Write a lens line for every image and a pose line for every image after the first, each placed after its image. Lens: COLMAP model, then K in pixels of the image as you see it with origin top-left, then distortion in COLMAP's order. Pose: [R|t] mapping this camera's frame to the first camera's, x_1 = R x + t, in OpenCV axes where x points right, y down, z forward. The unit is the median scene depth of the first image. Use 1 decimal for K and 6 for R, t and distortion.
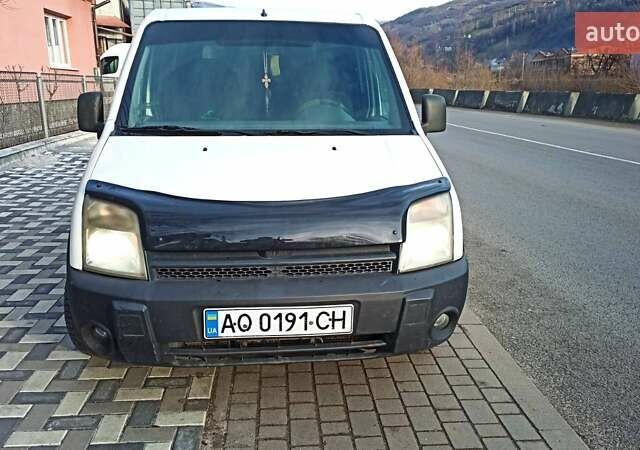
lens RADIAL K [[594.9, 0, 320.0], [0, 594.9, 225.0], [0, 0, 1]] dist [0.037909, -0.007354]
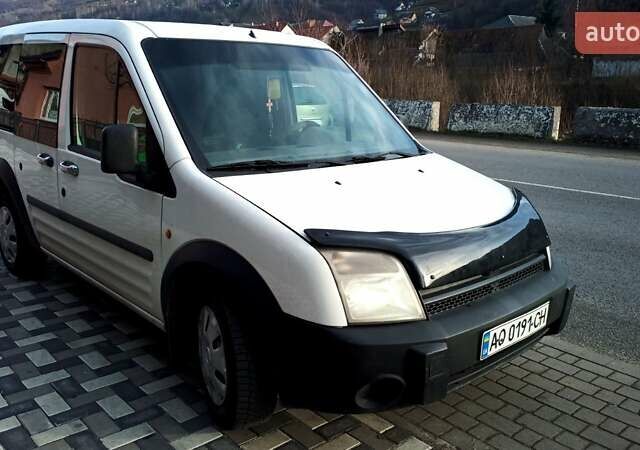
lens RADIAL K [[594.9, 0, 320.0], [0, 594.9, 225.0], [0, 0, 1]] dist [0.037909, -0.007354]
pose [[0.807083, -0.134287, 0.574964, -0.991231], [0.131319, 0.990228, 0.046942, -0.135903], [-0.575650, 0.037617, 0.816831, 0.276665]]
